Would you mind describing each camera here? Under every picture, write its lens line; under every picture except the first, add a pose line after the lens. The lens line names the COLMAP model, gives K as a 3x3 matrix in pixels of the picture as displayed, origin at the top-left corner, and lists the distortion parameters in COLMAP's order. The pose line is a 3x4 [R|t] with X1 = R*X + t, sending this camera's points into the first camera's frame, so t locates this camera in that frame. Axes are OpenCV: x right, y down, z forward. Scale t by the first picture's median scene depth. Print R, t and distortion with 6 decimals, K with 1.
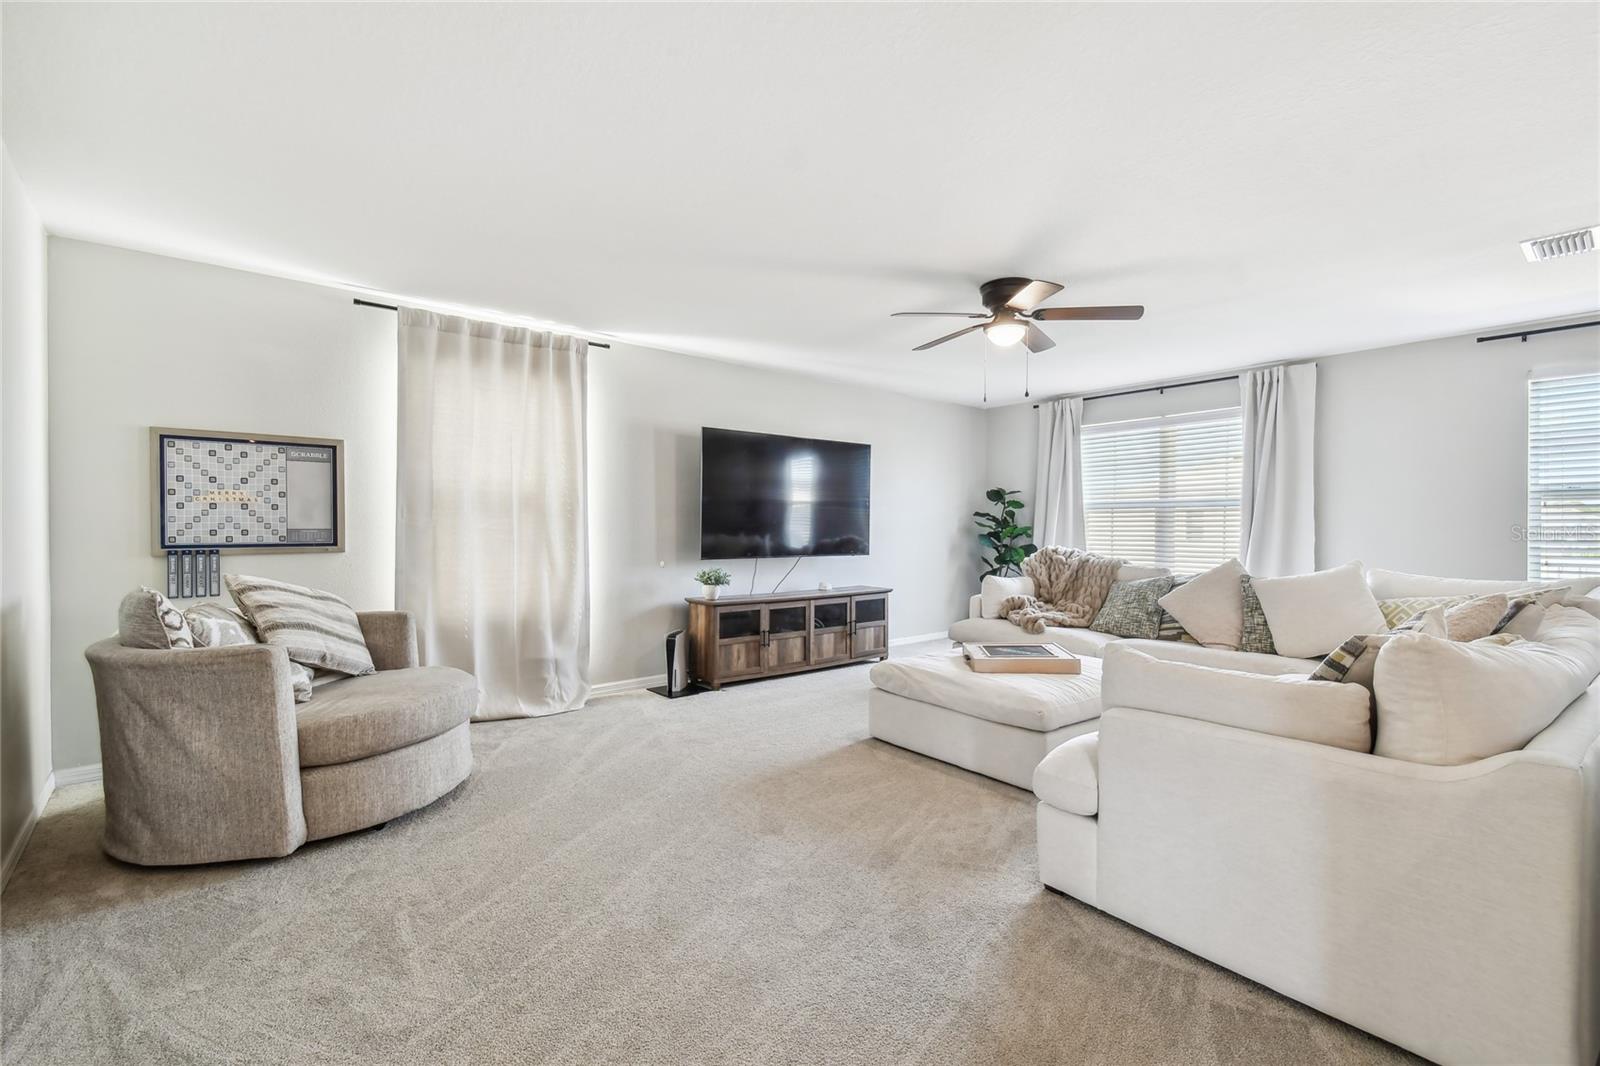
lens RADIAL K [[713.3, 0, 789.1], [0, 713.3, 534.4], [0, 0, 1]] dist [0.020844, -0.007173]
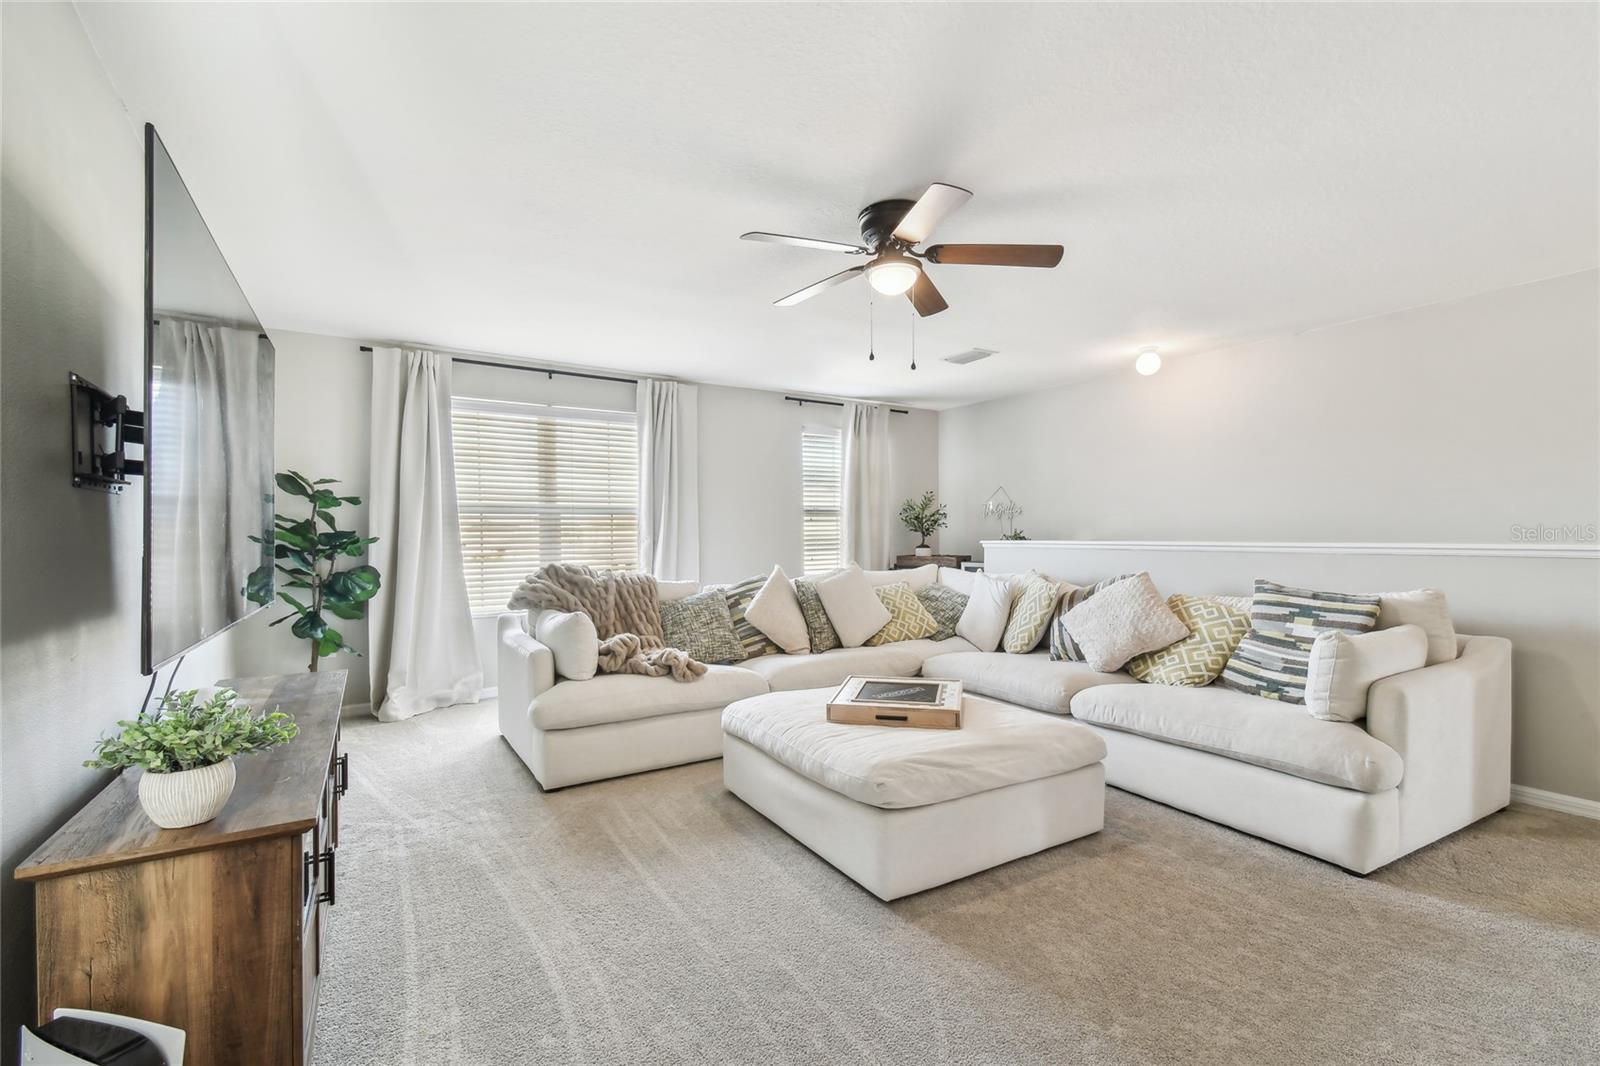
lens RADIAL K [[713.3, 0, 792.4], [0, 713.3, 533.1], [0, 0, 1]] dist [0.020844, -0.007173]
pose [[0.108380, 0.004594, 0.994099, -0.313353], [0.016016, 0.999851, -0.006366, -0.004649], [-0.993981, 0.016612, 0.108290, 0.690979]]
